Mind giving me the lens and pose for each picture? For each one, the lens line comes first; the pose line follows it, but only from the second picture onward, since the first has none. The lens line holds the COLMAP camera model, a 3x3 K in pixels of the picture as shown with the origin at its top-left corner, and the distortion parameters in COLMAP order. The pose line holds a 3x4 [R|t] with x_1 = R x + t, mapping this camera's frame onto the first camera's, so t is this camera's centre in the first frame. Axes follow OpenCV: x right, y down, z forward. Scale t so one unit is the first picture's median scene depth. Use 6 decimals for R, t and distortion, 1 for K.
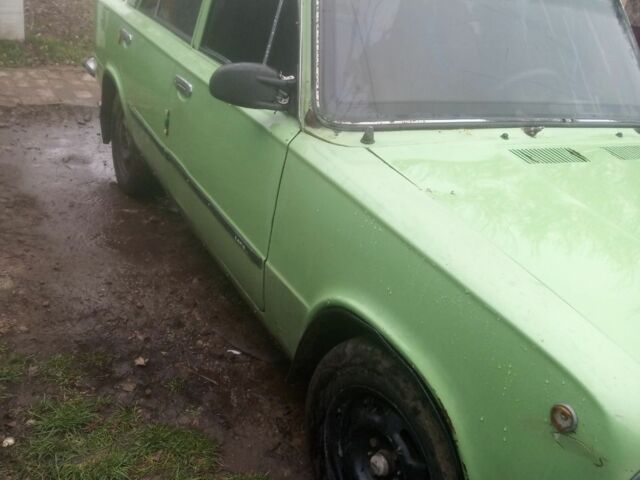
lens RADIAL K [[702.6, 0, 319.1], [0, 702.6, 239.9], [0, 0, 1]] dist [-0.006344, 0.000000]
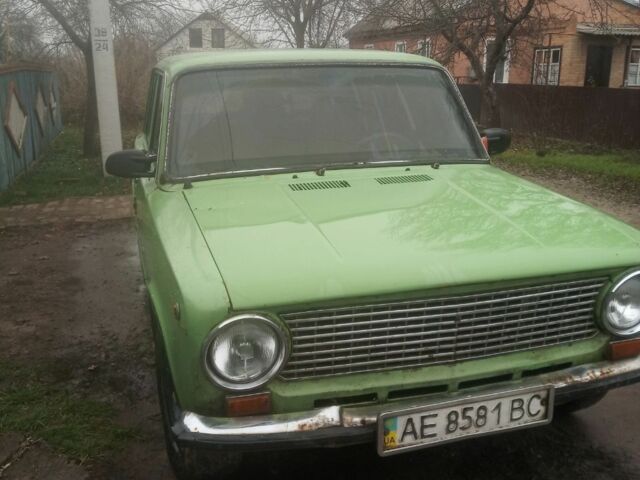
lens RADIAL K [[702.6, 0, 321.2], [0, 702.6, 240.5], [0, 0, 1]] dist [-0.006344, 0.000000]
pose [[0.968012, -0.093276, -0.232923, 0.564867], [0.051245, 0.982260, -0.180384, 0.209797], [0.245617, 0.162678, 0.955619, -0.280167]]
